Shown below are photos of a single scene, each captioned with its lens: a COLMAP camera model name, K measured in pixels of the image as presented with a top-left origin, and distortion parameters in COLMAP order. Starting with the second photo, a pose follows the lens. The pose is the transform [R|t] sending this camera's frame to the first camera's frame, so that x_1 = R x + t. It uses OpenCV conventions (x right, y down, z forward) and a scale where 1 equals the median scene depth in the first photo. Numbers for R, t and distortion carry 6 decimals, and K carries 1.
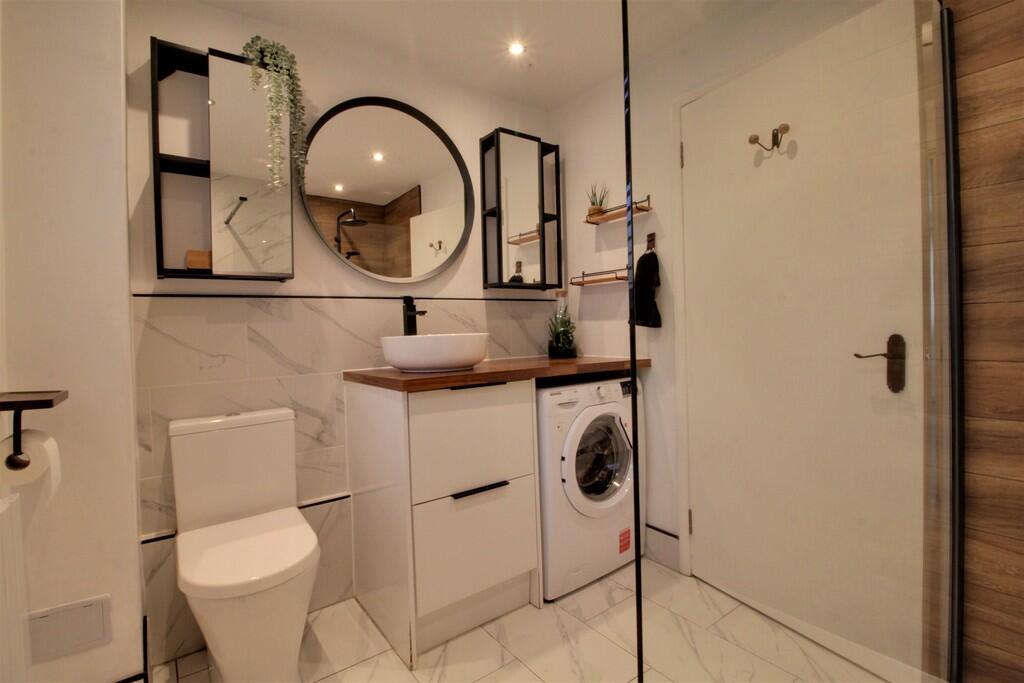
lens RADIAL K [[469.7, 0, 516.8], [0, 469.7, 332.7], [0, 0, 1]] dist [-0.009004, -0.008875]
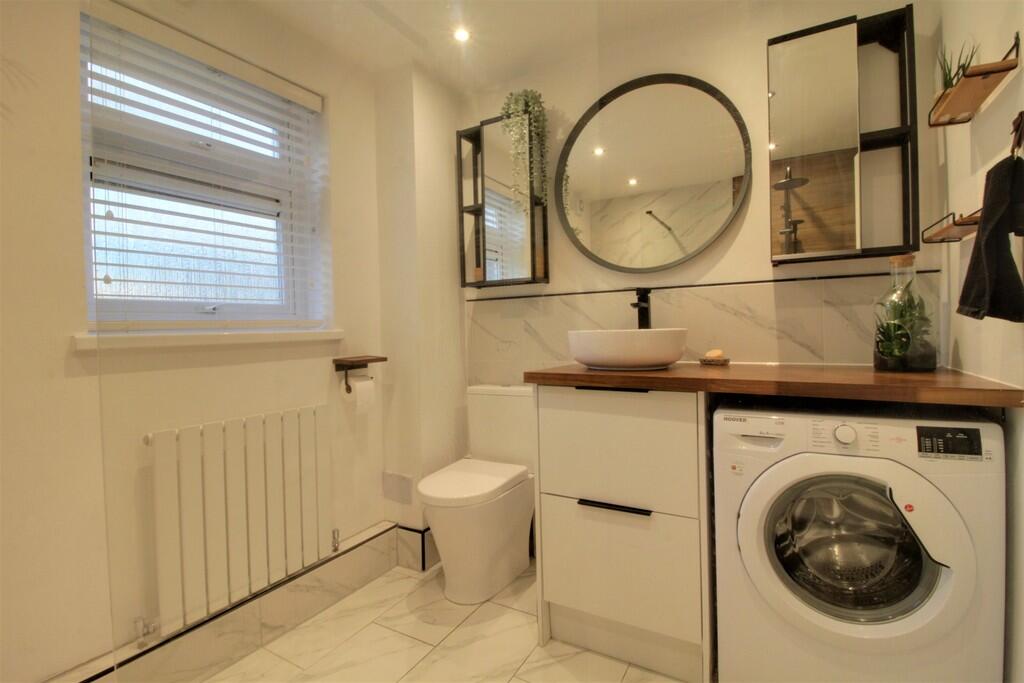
lens RADIAL K [[473.2, 0, 512.7], [0, 473.2, 333.4], [0, 0, 1]] dist [0.004993, -0.018825]
pose [[0.392623, 0.029027, -0.919241, 0.610754], [0.003783, 0.999442, 0.033176, -0.020368], [0.919692, -0.016503, 0.392294, 0.447813]]
